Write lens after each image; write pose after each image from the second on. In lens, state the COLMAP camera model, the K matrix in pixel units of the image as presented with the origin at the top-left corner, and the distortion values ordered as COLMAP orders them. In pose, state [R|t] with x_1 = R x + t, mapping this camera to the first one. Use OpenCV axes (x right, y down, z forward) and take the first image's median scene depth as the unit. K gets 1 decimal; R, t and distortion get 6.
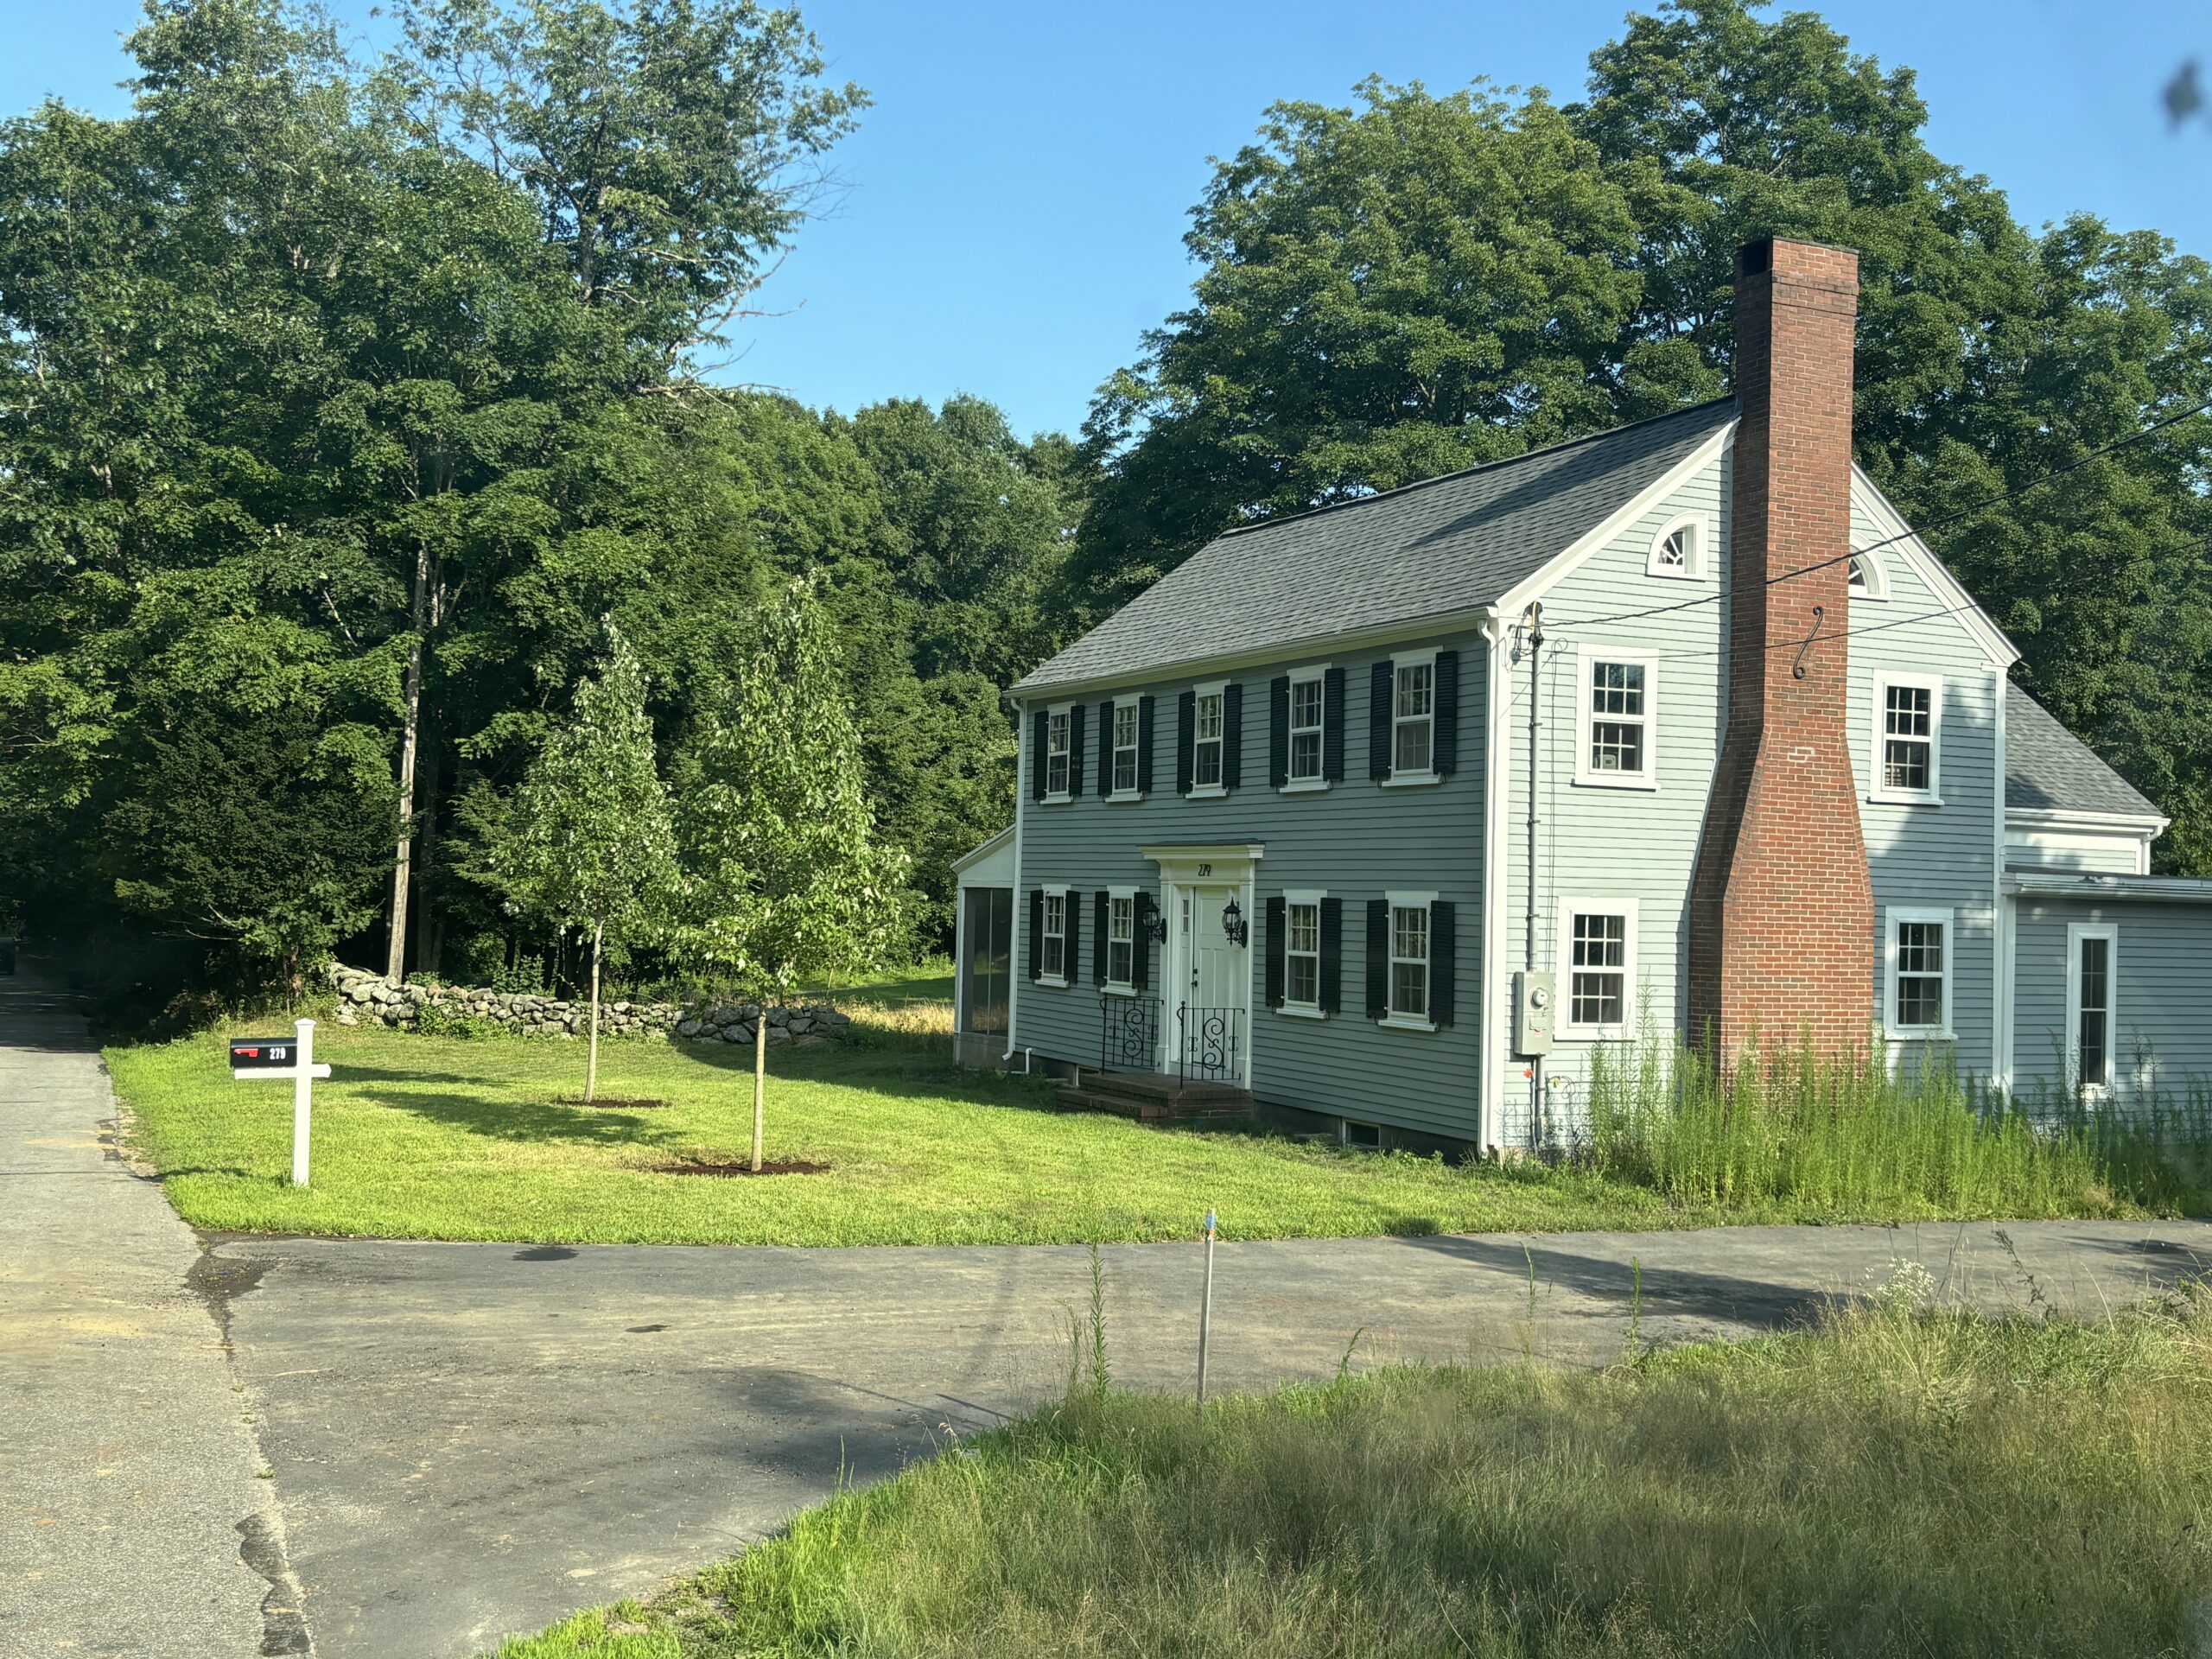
lens RADIAL K [[2270.7, 0, 1106.0], [0, 2270.7, 829.5], [0, 0, 1]] dist [0.000442, -0.002564]
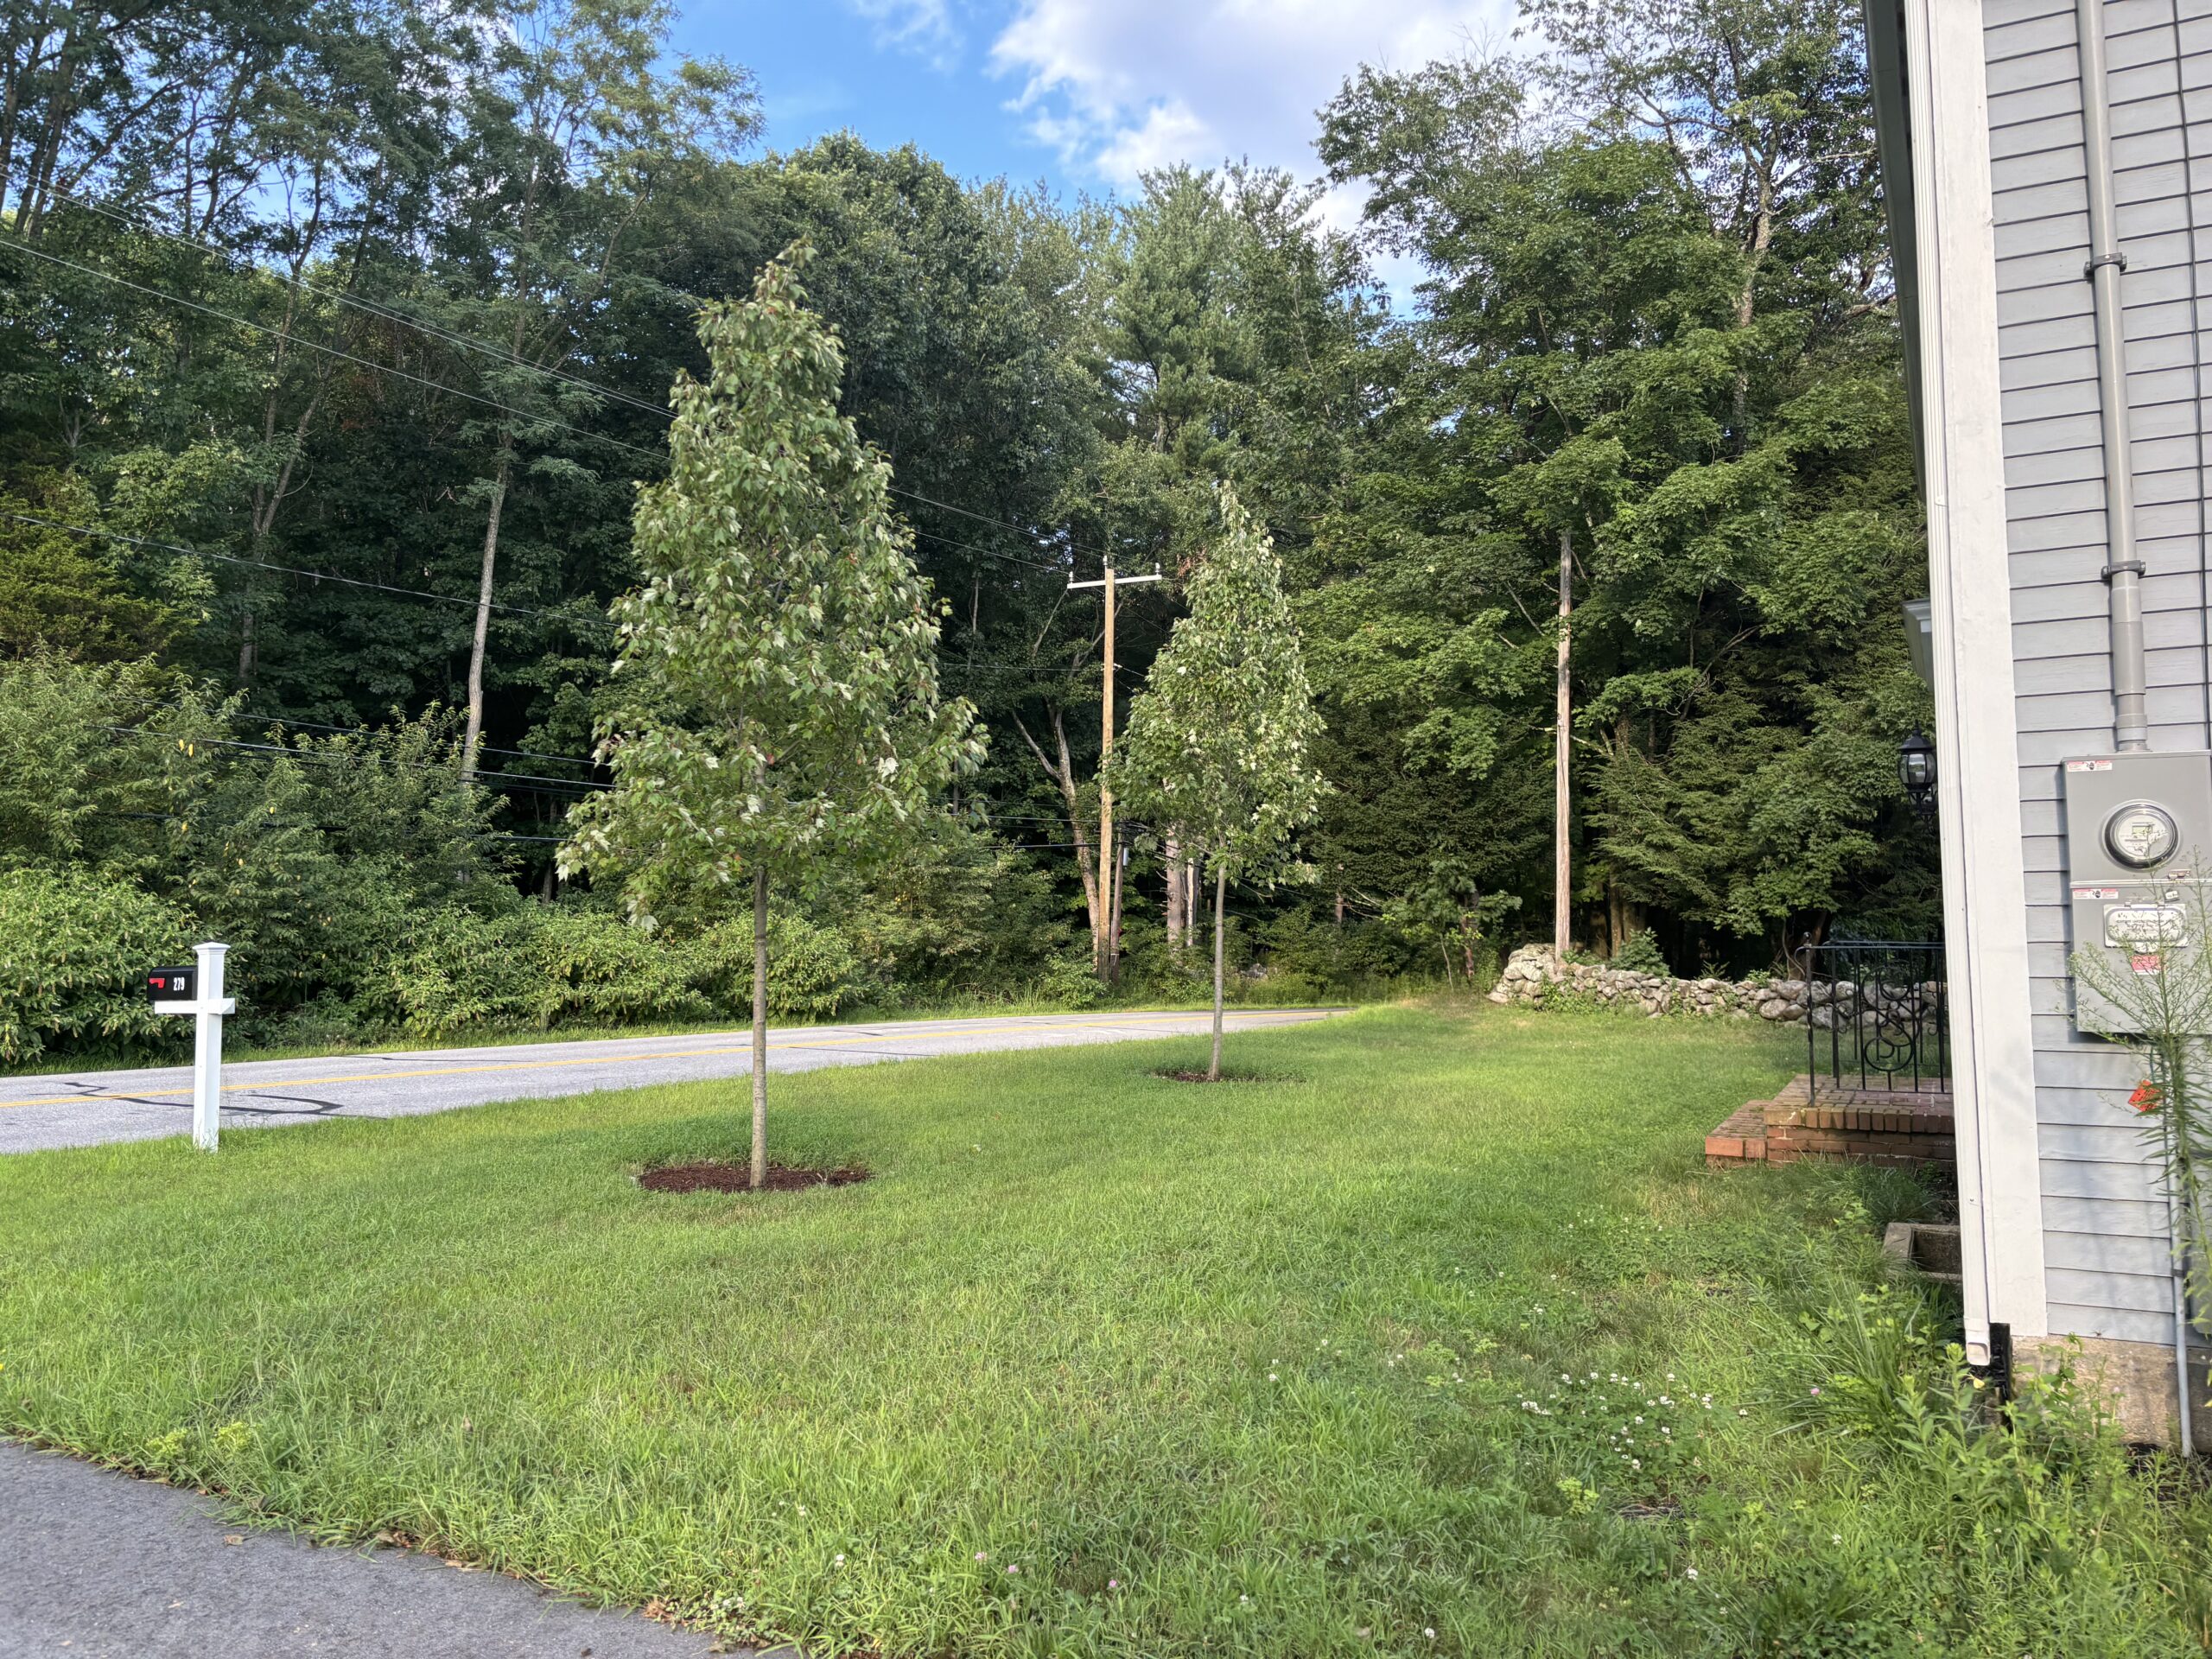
lens RADIAL K [[1653.9, 0, 1106.0], [0, 1653.9, 829.5], [0, 0, 1]] dist [0.007604, 0.002154]
pose [[0.605931, -0.073220, -0.792140, 0.279986], [0.046517, 0.997313, -0.056602, 0.078598], [0.794156, -0.002551, 0.607709, 0.766020]]
